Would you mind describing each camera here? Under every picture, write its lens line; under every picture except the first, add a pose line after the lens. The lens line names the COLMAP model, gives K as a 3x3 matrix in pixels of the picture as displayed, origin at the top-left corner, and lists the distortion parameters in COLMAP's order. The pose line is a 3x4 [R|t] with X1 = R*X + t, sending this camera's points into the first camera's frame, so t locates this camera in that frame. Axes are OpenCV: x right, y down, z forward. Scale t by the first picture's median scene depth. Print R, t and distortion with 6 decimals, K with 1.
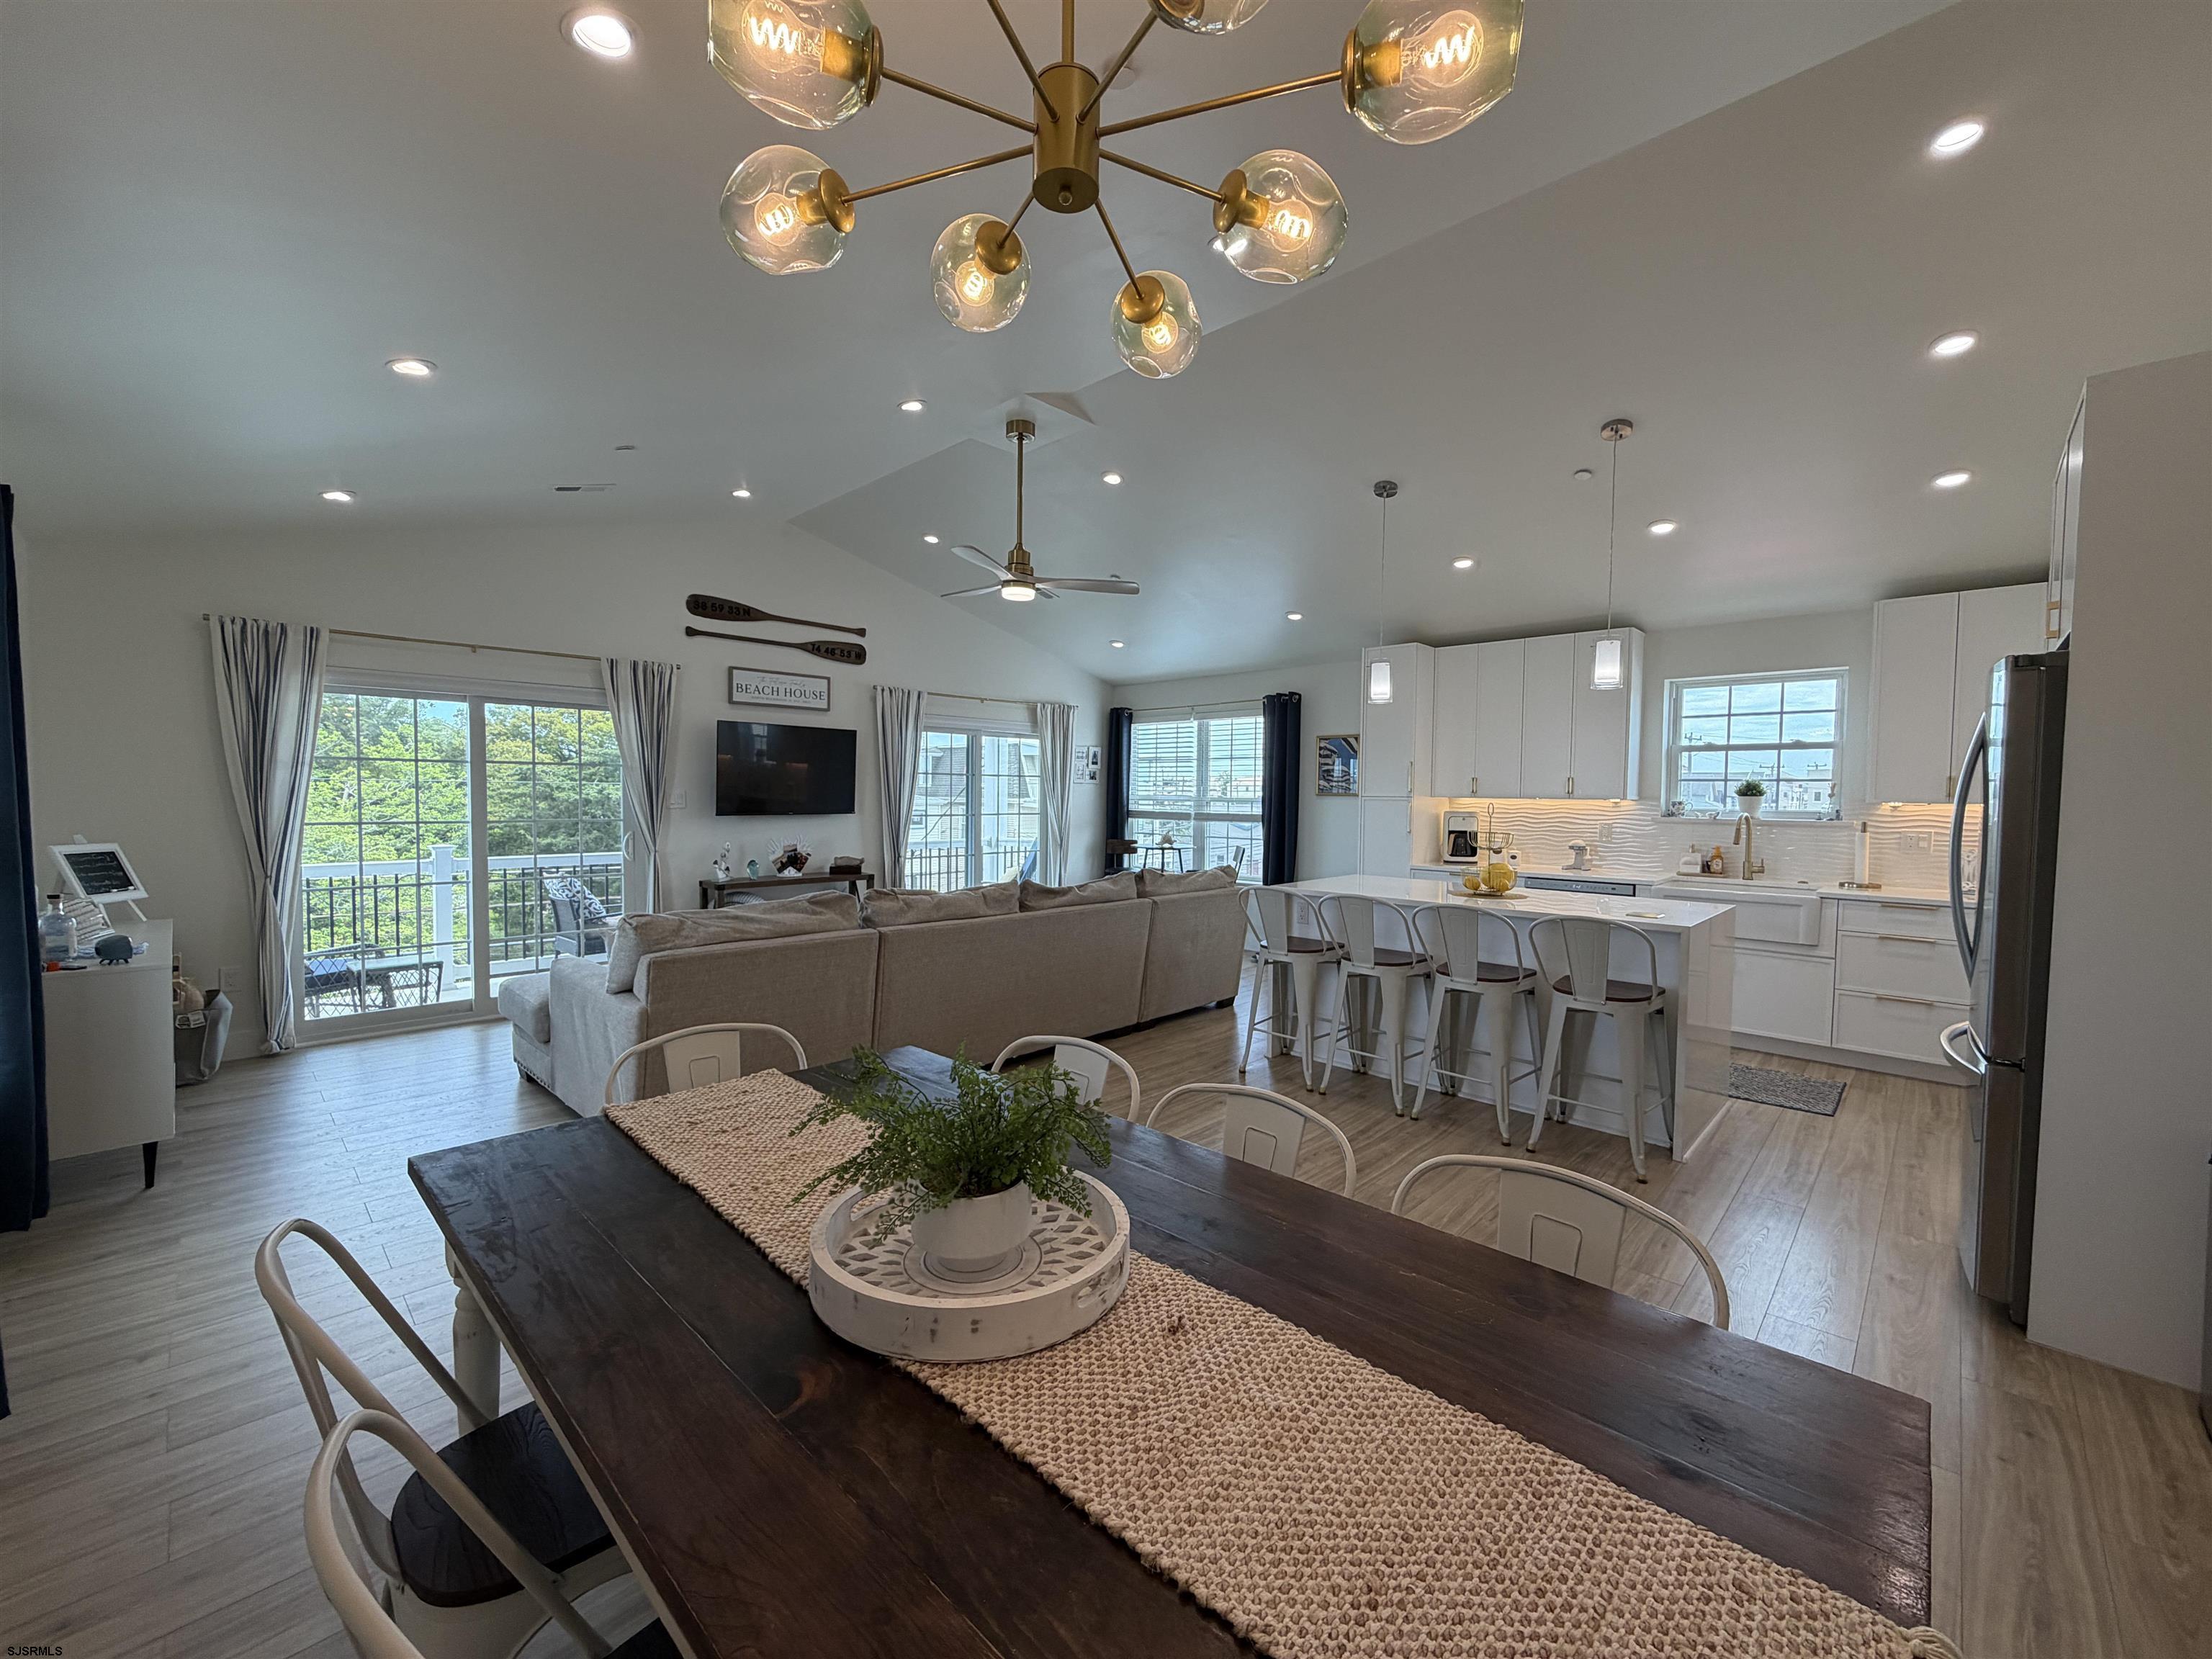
lens RADIAL K [[879.7, 0, 1106.0], [0, 879.7, 829.5], [0, 0, 1]] dist [0.000037, -0.000513]
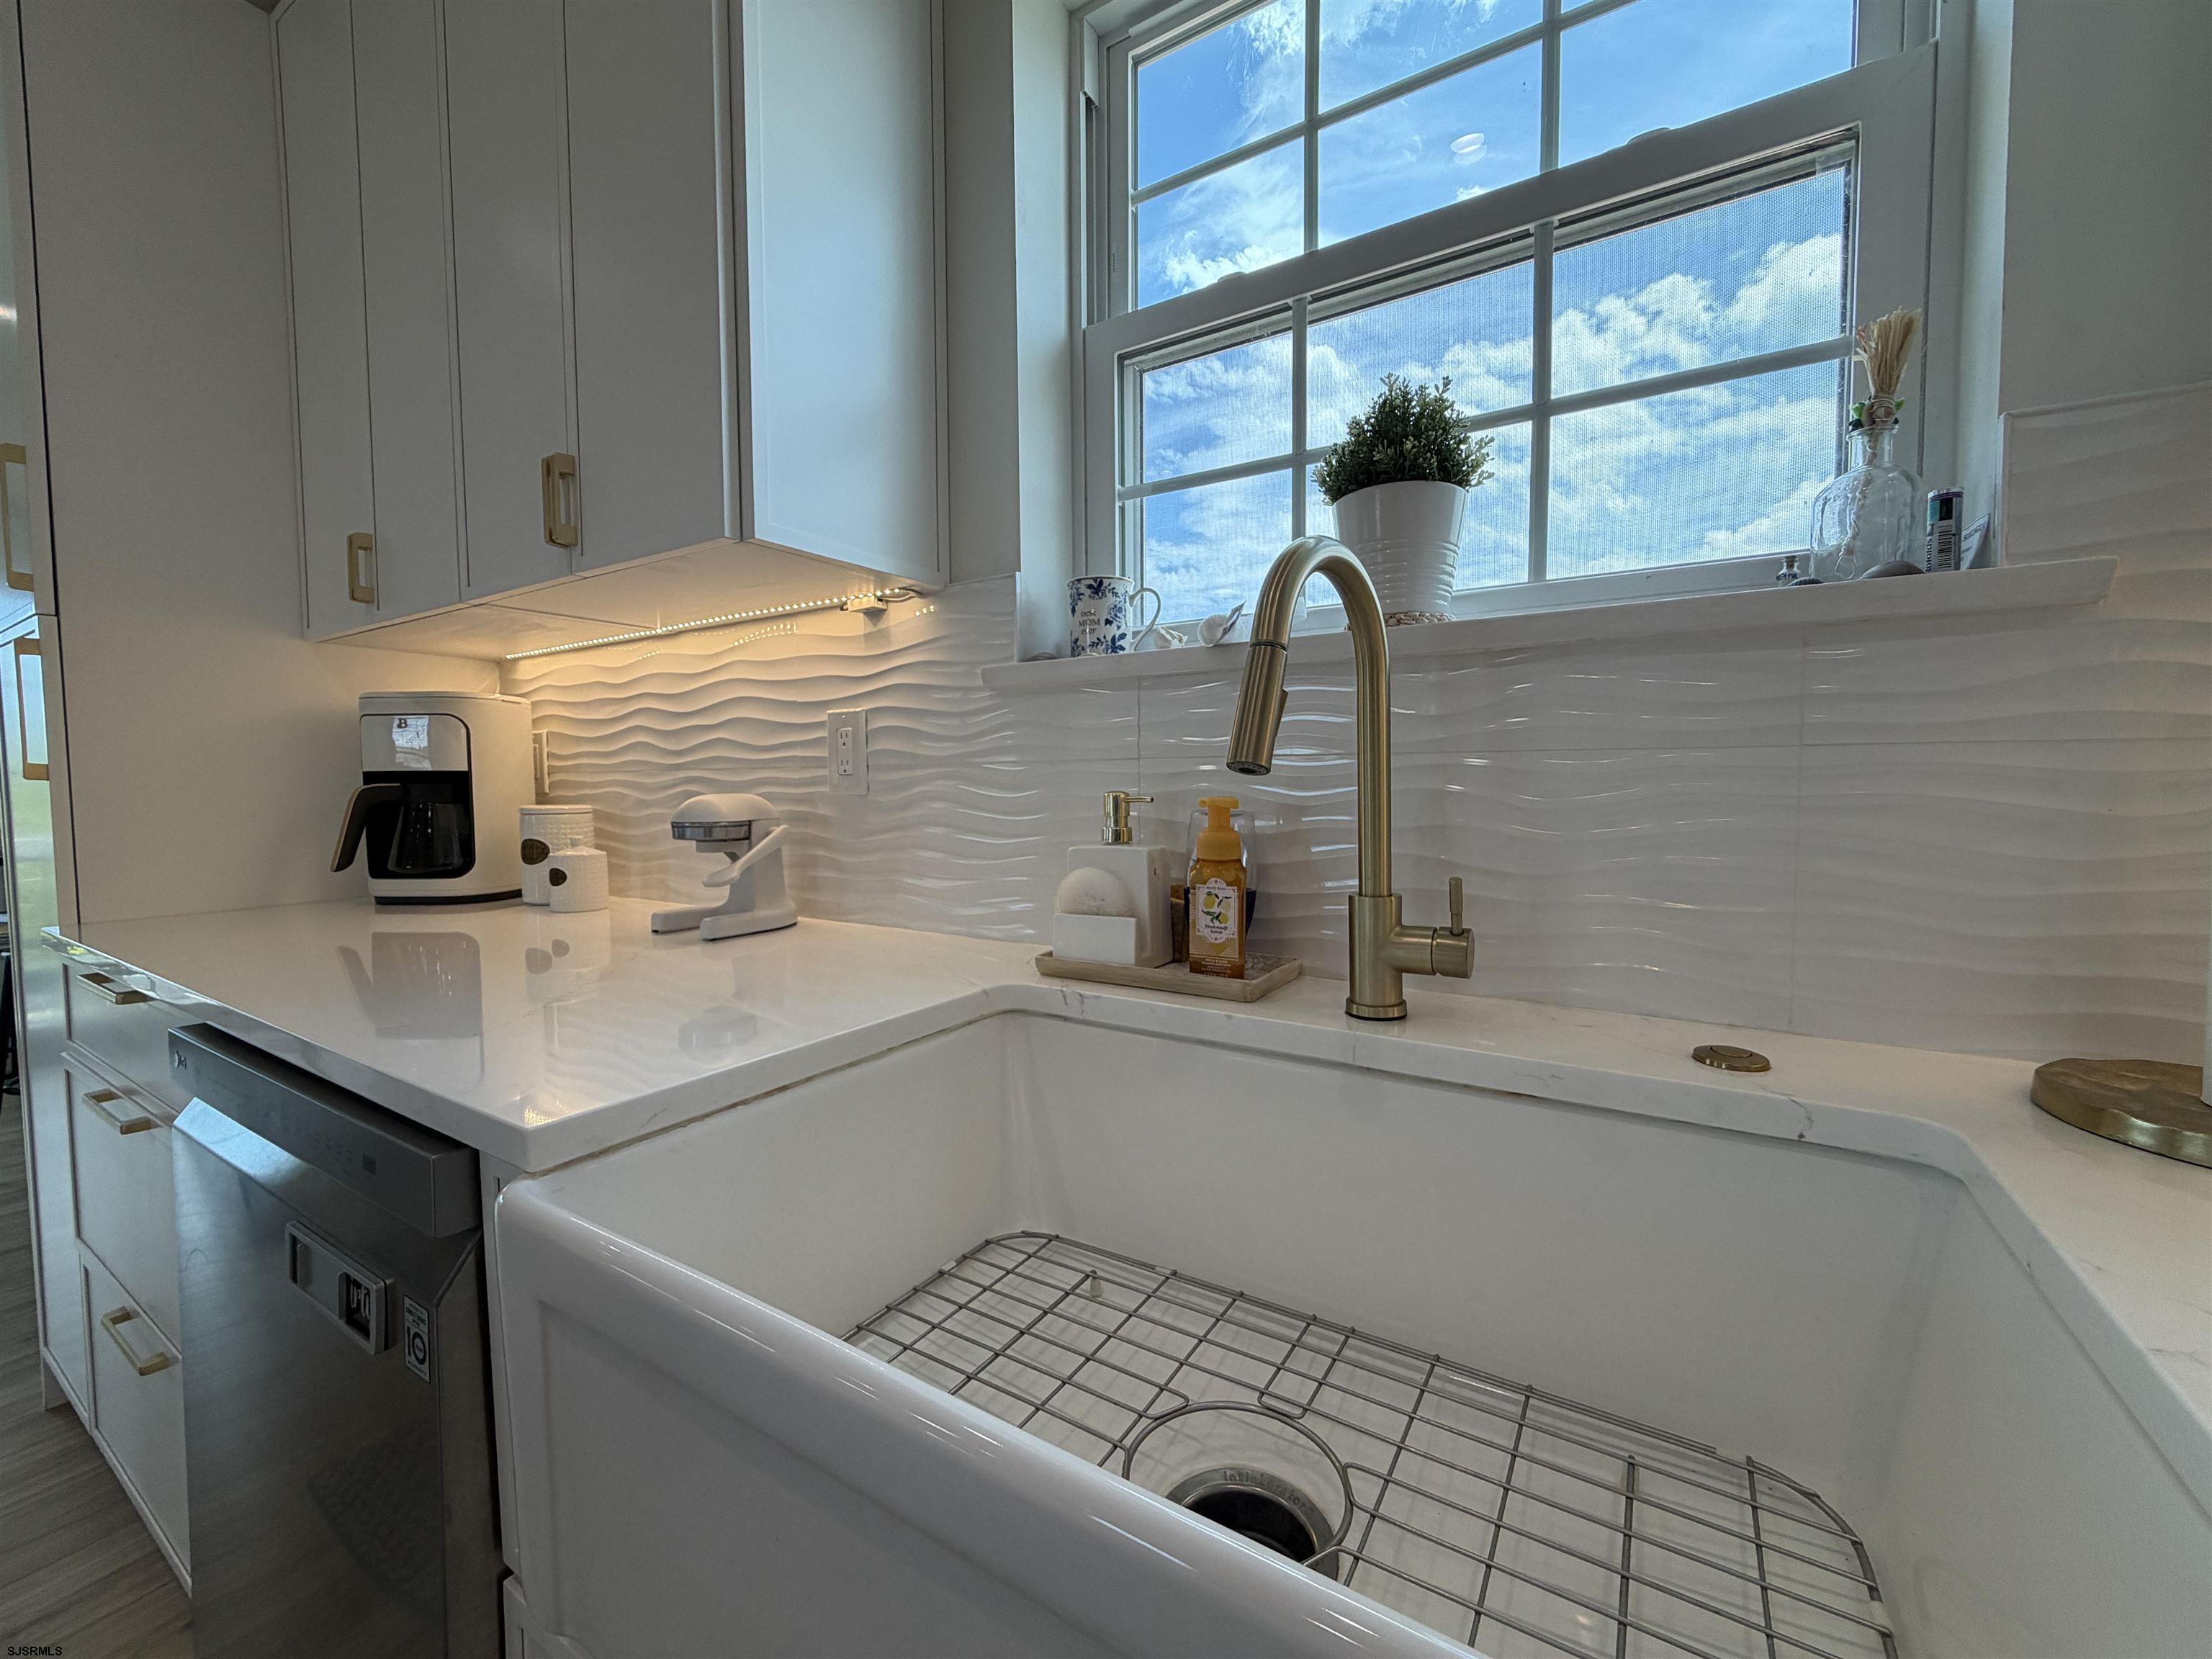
lens RADIAL K [[879.7, 0, 1106.0], [0, 879.7, 829.5], [0, 0, 1]] dist [0.000037, -0.000513]
pose [[0.979138, -0.029682, 0.201018, 0.634696], [0.024858, 0.999340, 0.026479, 0.019323], [-0.201671, -0.020930, 0.979230, 0.834142]]
